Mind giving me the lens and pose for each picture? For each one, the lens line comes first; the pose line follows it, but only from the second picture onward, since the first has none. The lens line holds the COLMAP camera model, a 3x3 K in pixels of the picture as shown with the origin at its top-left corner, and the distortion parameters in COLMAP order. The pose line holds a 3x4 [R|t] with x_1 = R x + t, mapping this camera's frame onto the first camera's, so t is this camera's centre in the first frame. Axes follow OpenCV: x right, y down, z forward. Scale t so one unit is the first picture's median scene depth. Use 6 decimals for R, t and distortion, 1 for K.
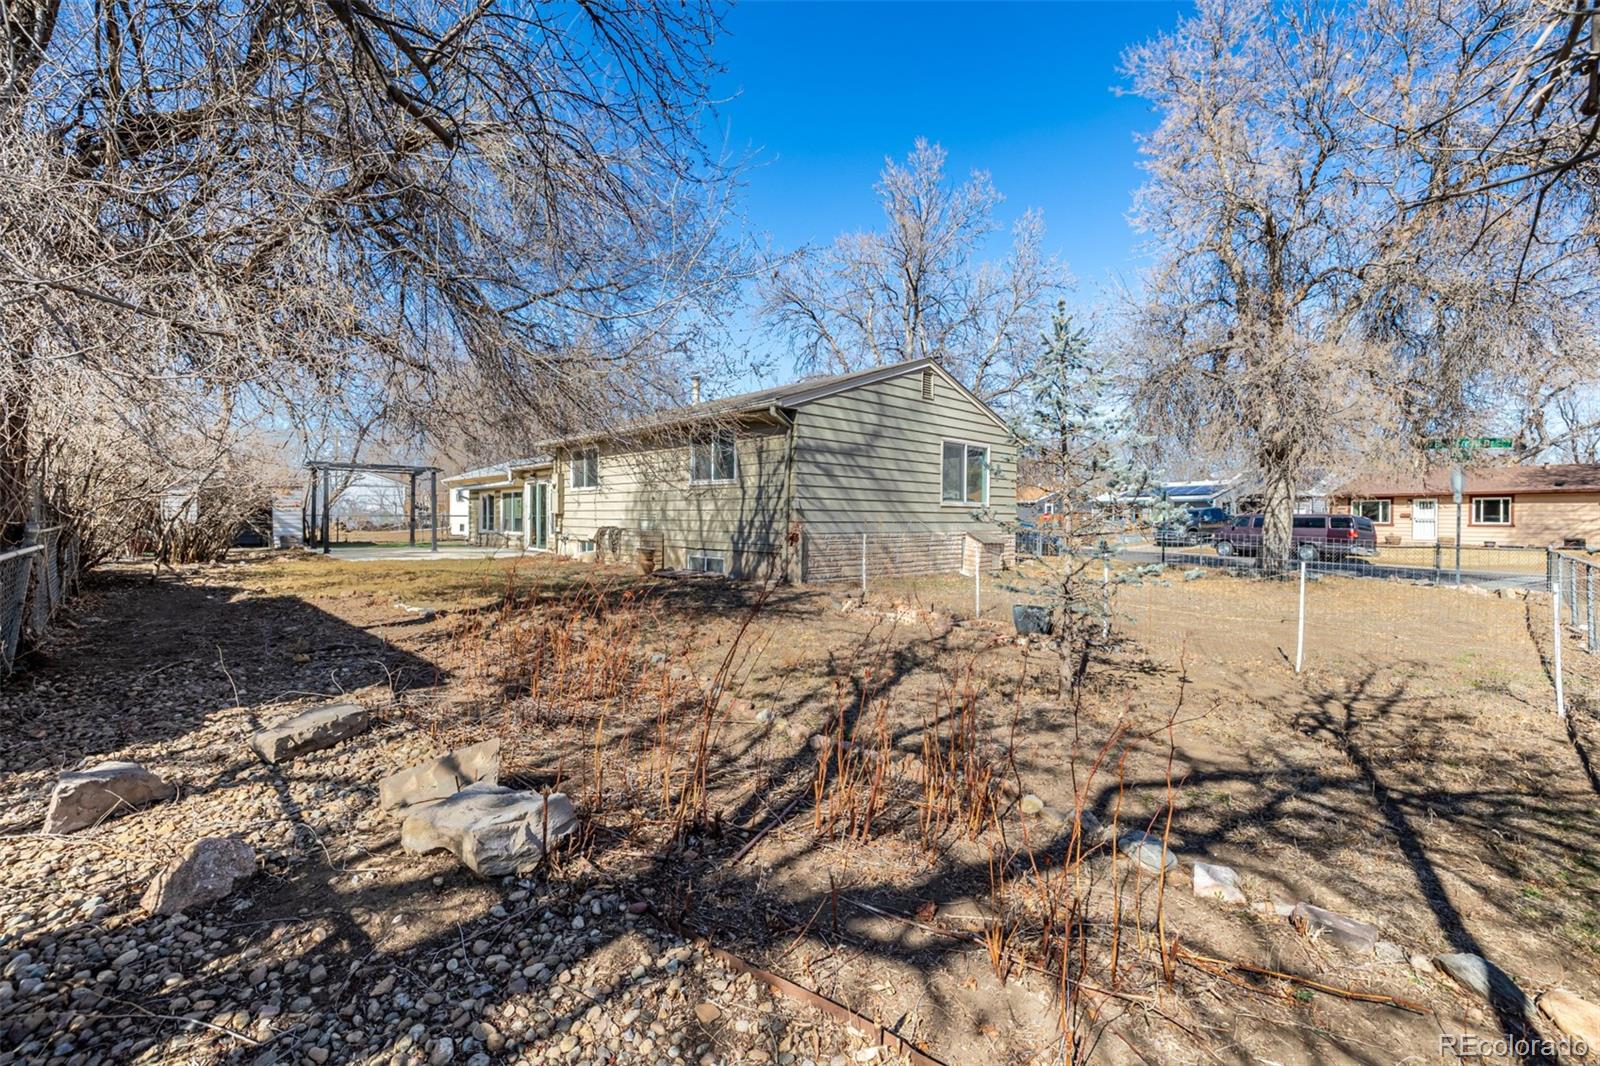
lens RADIAL K [[679.6, 0, 792.4], [0, 679.6, 531.4], [0, 0, 1]] dist [0.000360, 0.000184]
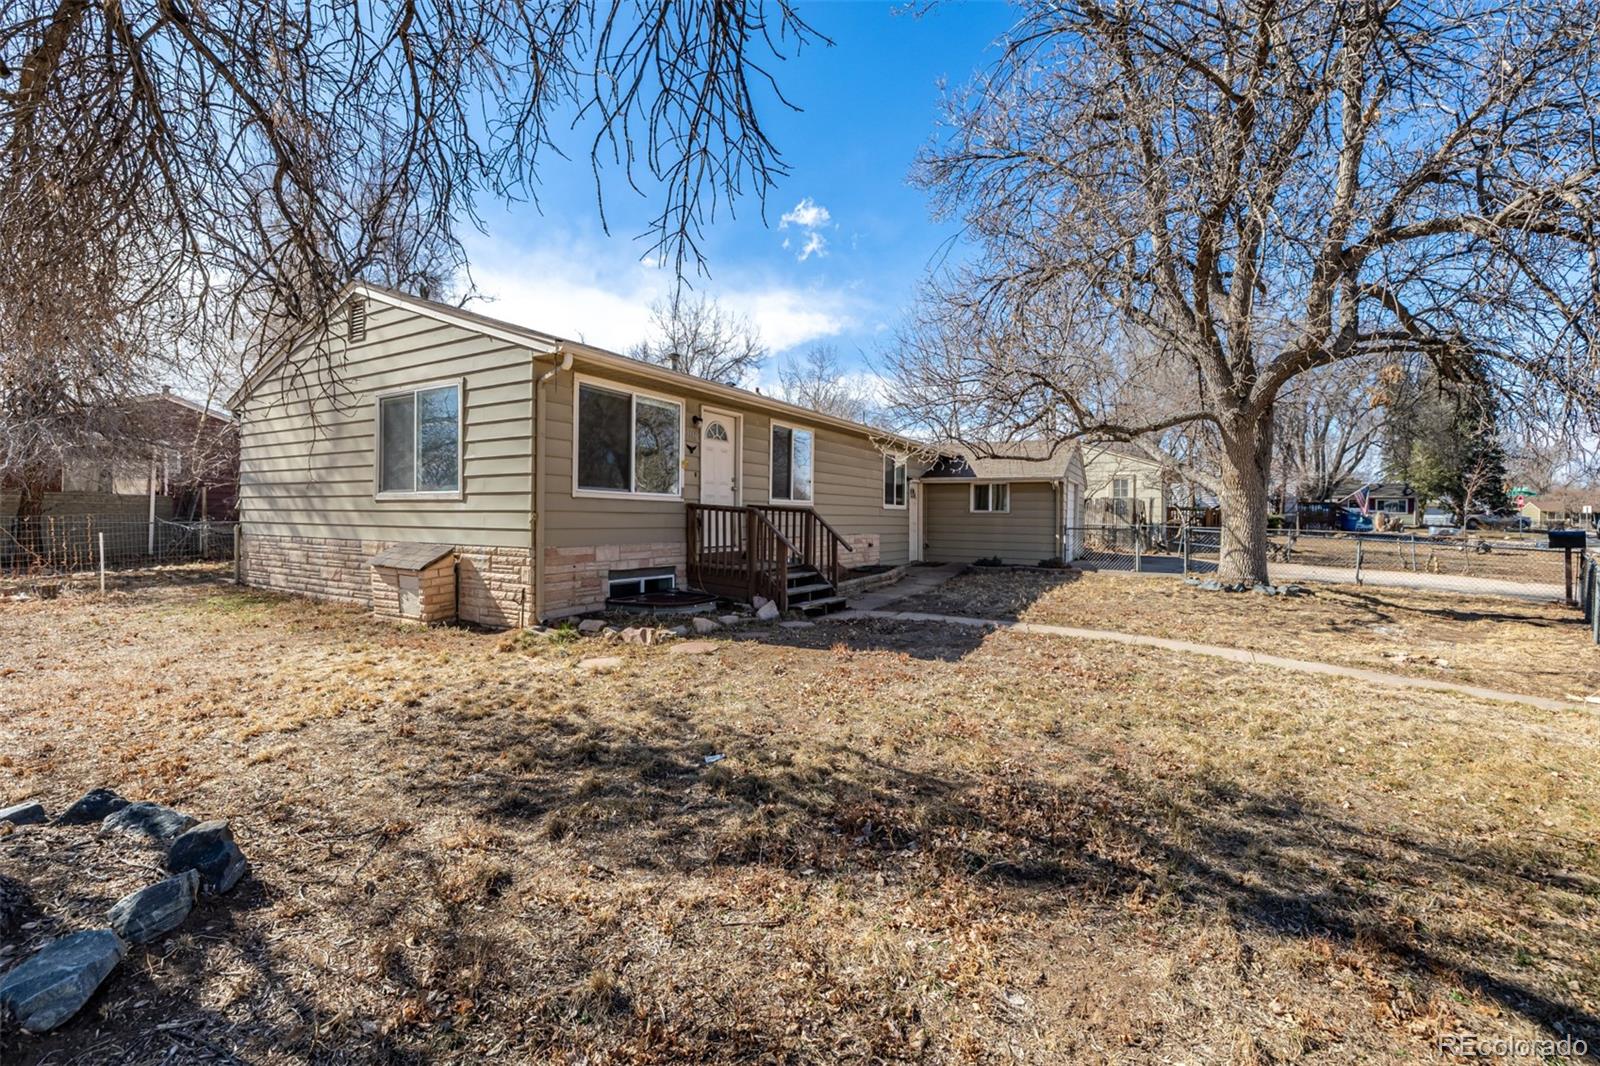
lens RADIAL K [[679.6, 0, 795.9], [0, 679.6, 522.7], [0, 0, 1]] dist [0.000360, 0.000184]
pose [[0.255487, 0.000605, -0.966812, 0.961191], [-0.024490, 0.999683, -0.005846, -0.023240], [0.966502, 0.025171, 0.255421, 1.254613]]
